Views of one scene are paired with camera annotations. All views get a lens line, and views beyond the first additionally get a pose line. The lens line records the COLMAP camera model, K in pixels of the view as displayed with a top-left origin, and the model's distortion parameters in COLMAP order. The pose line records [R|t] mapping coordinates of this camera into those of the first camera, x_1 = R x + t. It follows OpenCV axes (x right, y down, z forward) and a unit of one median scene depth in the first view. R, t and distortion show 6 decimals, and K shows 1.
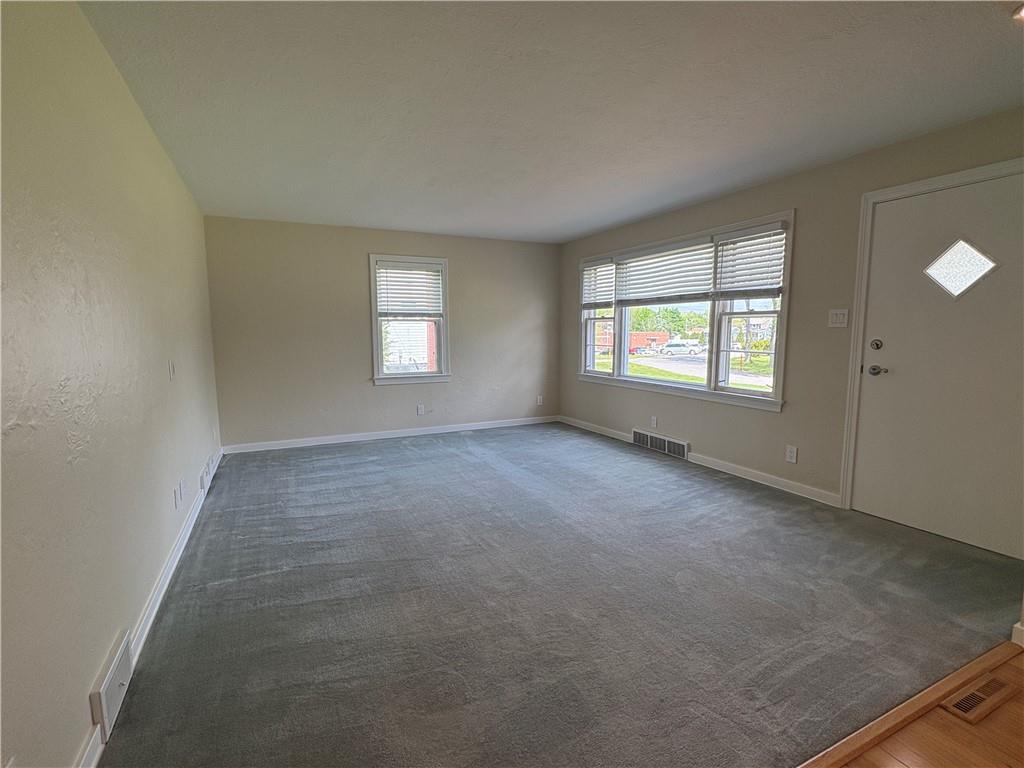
lens RADIAL K [[491.5, 0, 512.2], [0, 491.5, 387.8], [0, 0, 1]] dist [-0.001790, -0.000019]
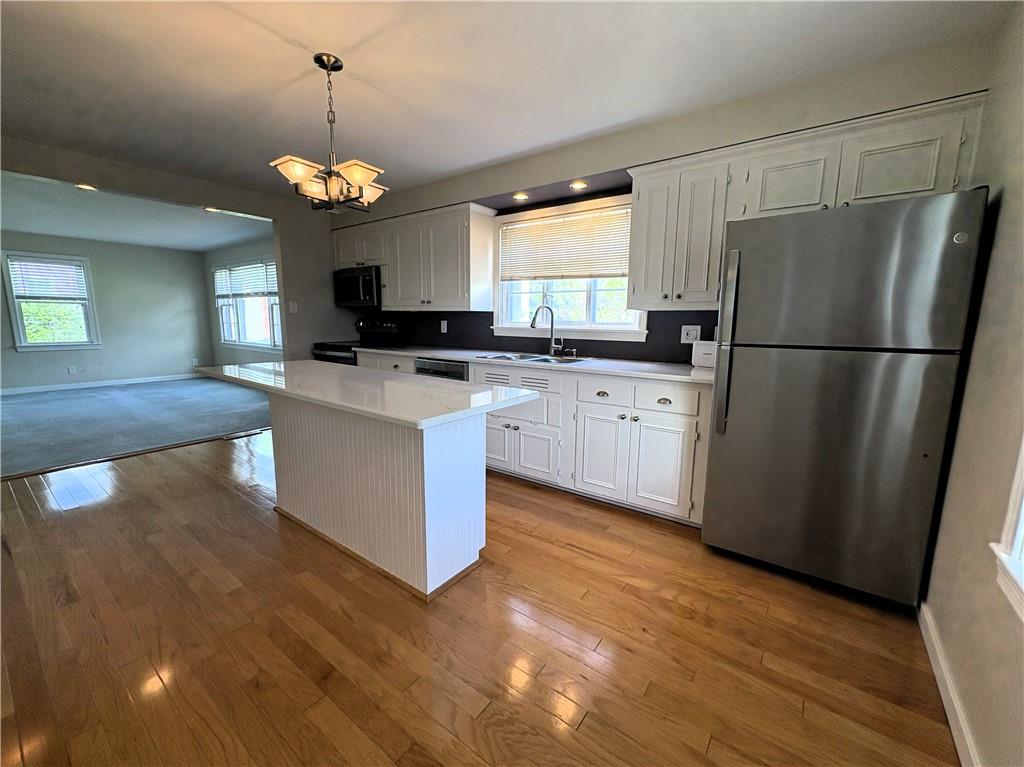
lens RADIAL K [[414.2, 0, 509.1], [0, 414.2, 383.3], [0, 0, 1]] dist [0.001155, -0.000010]
pose [[0.889697, -0.057605, 0.452903, 0.359379], [0.037736, 0.997892, 0.052792, 0.066066], [-0.454989, -0.029878, 0.889996, -0.549782]]
